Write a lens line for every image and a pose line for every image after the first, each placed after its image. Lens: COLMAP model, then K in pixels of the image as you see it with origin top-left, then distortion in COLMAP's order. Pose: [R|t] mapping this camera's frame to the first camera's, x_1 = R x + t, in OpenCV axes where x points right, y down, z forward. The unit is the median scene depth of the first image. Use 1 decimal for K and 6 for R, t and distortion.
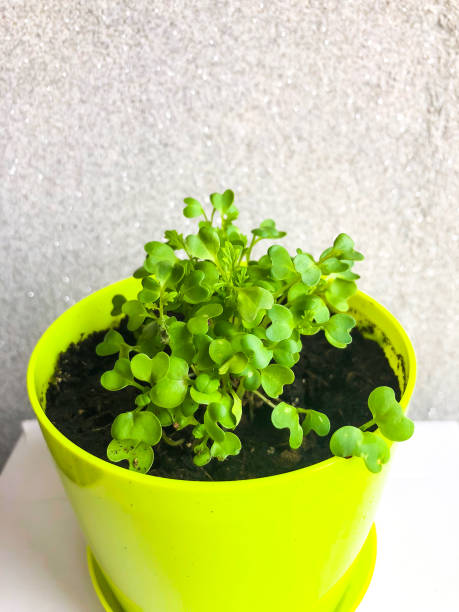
lens RADIAL K [[538.9, 0, 232.9], [0, 538.9, 296.7], [0, 0, 1]] dist [-0.086660, 0.077204]
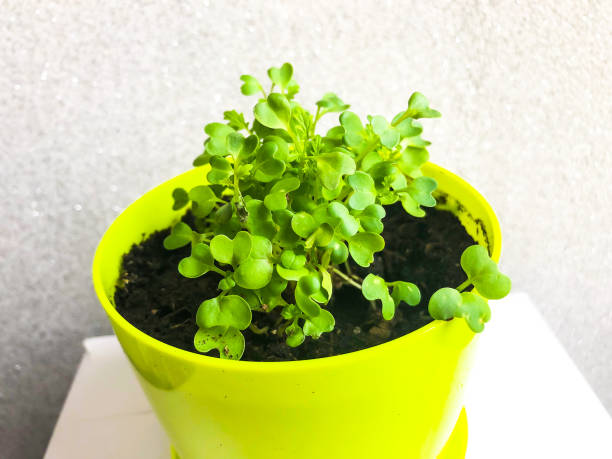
lens RADIAL K [[538.9, 0, 306.0], [0, 538.9, 229.5], [0, 0, 1]] dist [-0.086660, 0.077204]
pose [[0.993402, -0.098448, 0.058825, -0.042271], [0.095881, 0.994376, 0.044984, 0.038479], [-0.062922, -0.039047, 0.997254, 0.034062]]
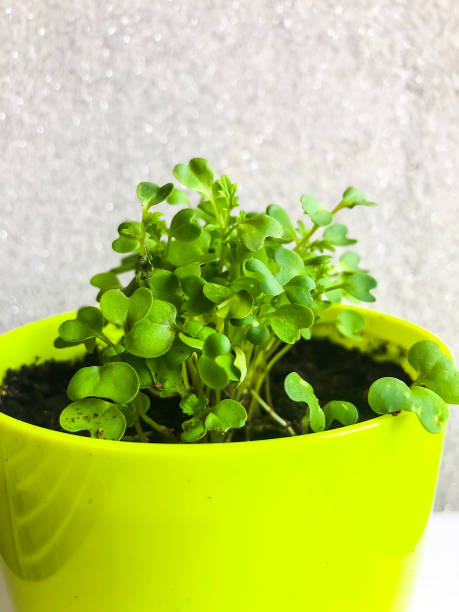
lens RADIAL K [[538.9, 0, 232.9], [0, 538.9, 296.7], [0, 0, 1]] dist [-0.086660, 0.077204]
pose [[0.997854, -0.003051, 0.065404, -0.028856], [0.023266, 0.950247, -0.310627, 0.197121], [-0.061202, 0.311482, 0.948279, 0.144945]]
